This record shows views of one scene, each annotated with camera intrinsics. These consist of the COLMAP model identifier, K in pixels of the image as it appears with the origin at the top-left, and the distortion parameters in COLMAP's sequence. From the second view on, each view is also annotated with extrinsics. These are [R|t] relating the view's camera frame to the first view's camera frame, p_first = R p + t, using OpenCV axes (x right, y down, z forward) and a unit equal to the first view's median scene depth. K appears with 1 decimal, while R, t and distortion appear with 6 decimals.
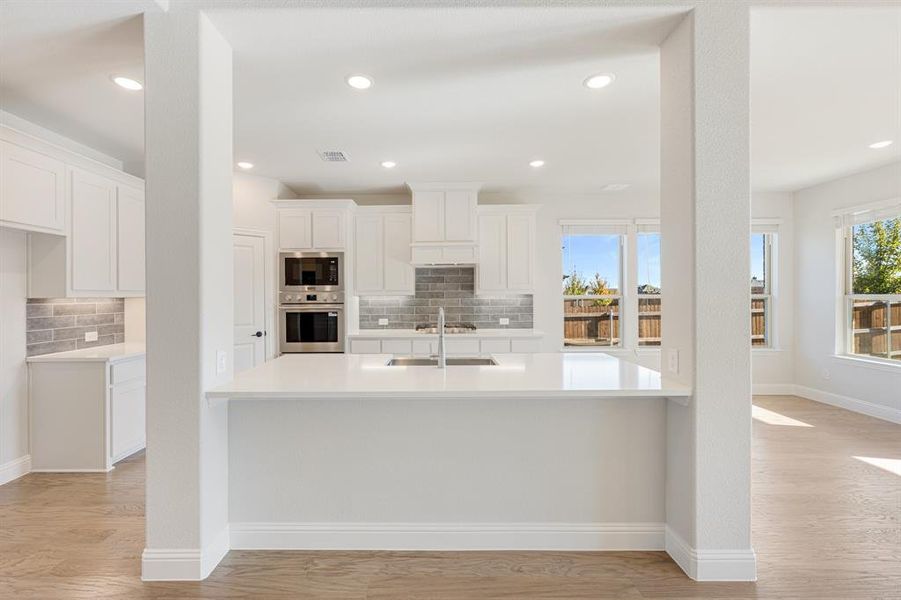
lens RADIAL K [[376.0, 0, 446.7], [0, 376.0, 295.9], [0, 0, 1]] dist [-0.000403, 0.001240]
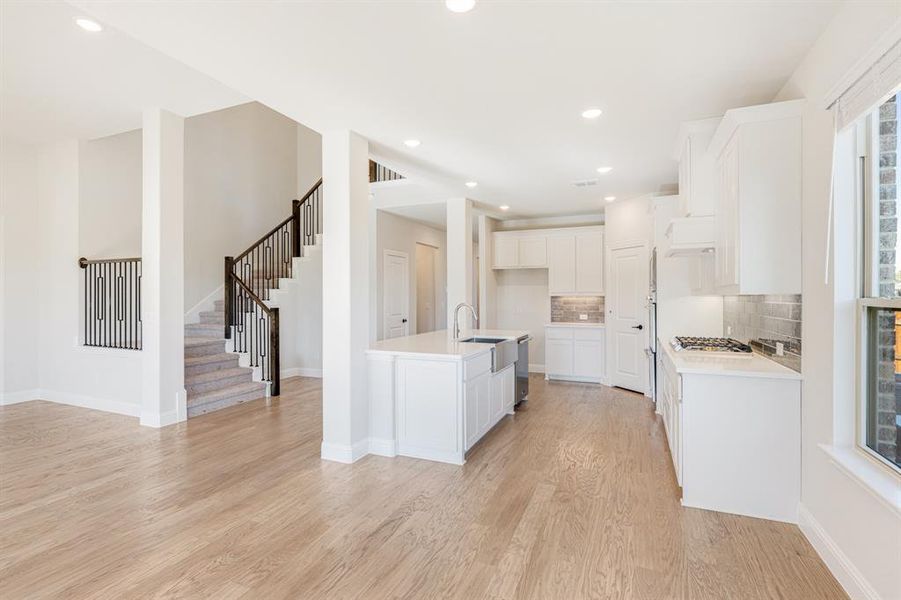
lens RADIAL K [[419.0, 0, 444.3], [0, 419.0, 296.9], [0, 0, 1]] dist [-0.000558, -0.000101]
pose [[-0.392256, 0.007099, -0.919829, 0.749387], [0.002088, 0.999975, 0.006827, -0.004122], [0.919854, 0.000758, -0.392260, 0.715544]]
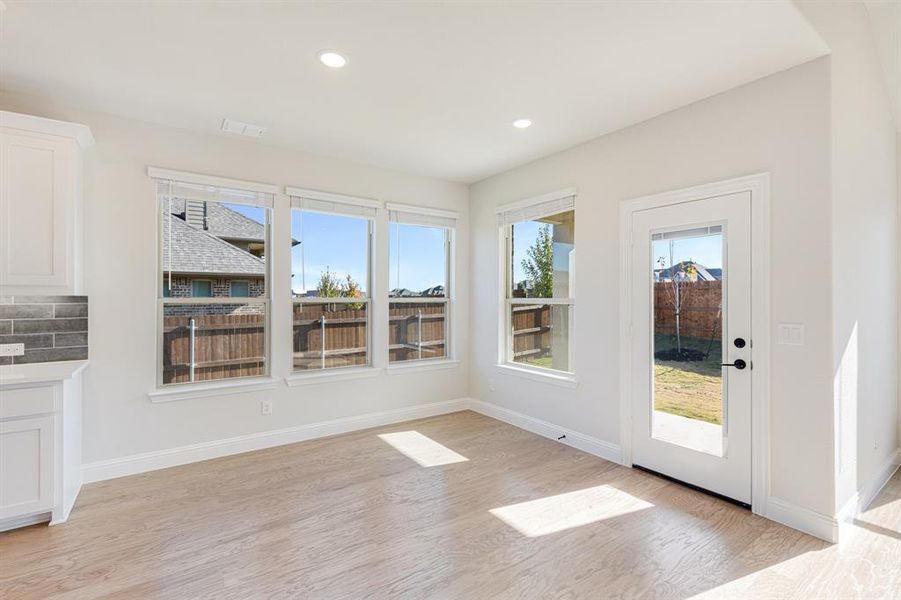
lens RADIAL K [[419.0, 0, 451.0], [0, 419.0, 299.1], [0, 0, 1]] dist [-0.000558, -0.000101]
pose [[0.815448, 0.002317, 0.578826, 0.306143], [-0.002074, 0.999997, -0.001081, -0.000279], [-0.578827, -0.000319, 0.815450, 0.206276]]
